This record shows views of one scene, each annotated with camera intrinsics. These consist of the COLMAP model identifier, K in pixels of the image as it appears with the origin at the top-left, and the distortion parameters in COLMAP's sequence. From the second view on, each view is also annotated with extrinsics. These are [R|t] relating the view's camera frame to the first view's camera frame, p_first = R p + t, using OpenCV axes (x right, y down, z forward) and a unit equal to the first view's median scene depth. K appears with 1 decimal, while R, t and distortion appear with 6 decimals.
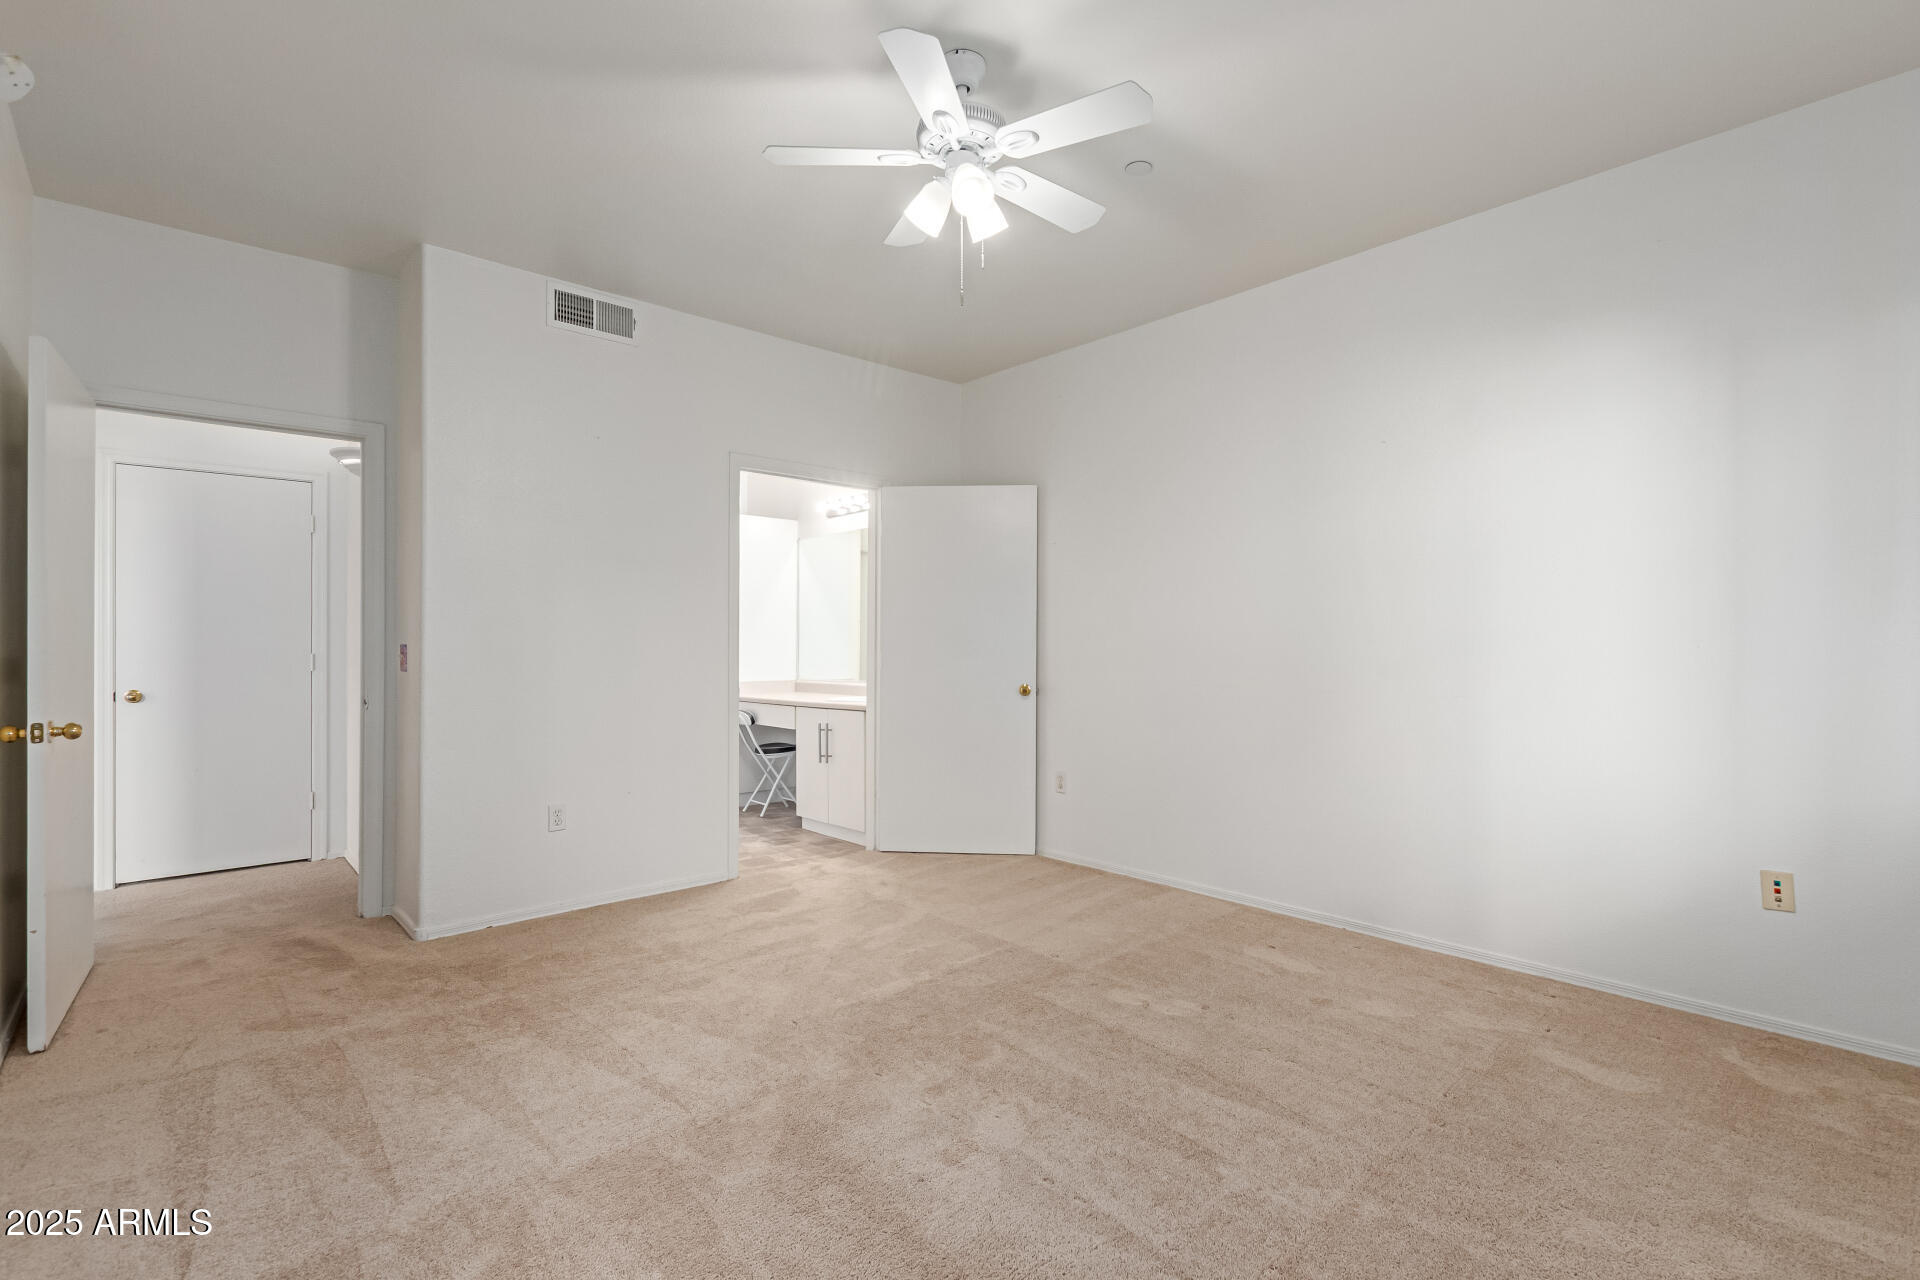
lens RADIAL K [[875.0, 0, 951.3], [0, 875.0, 641.9], [0, 0, 1]] dist [-0.002487, 0.001992]
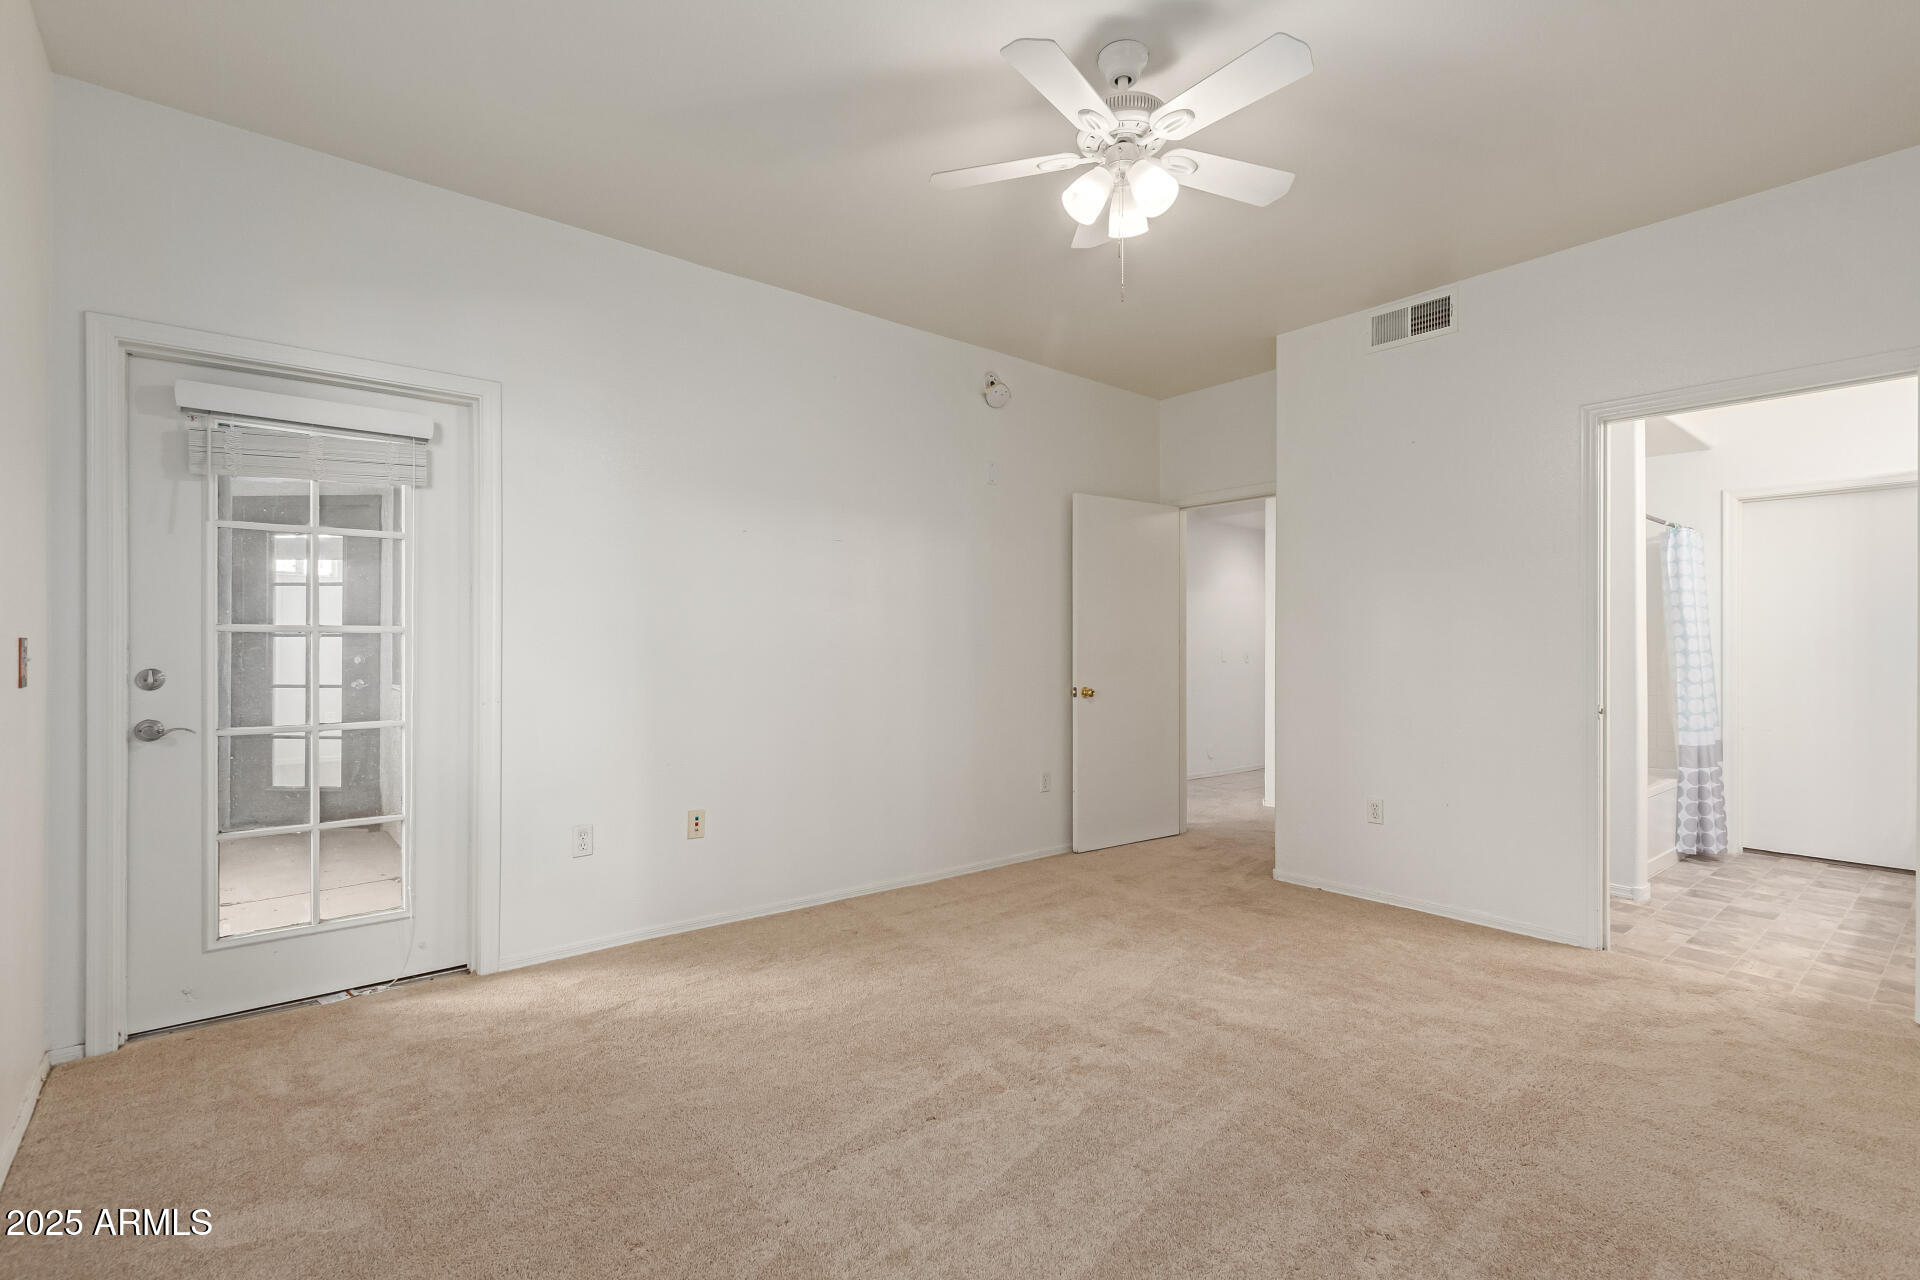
lens RADIAL K [[875.0, 0, 955.9], [0, 875.0, 643.6], [0, 0, 1]] dist [-0.002487, 0.001992]
pose [[-0.025485, 0.004041, -0.999667, 0.646009], [0.005712, 0.999976, 0.003897, -0.011911], [0.999659, -0.005611, -0.025507, 0.527454]]
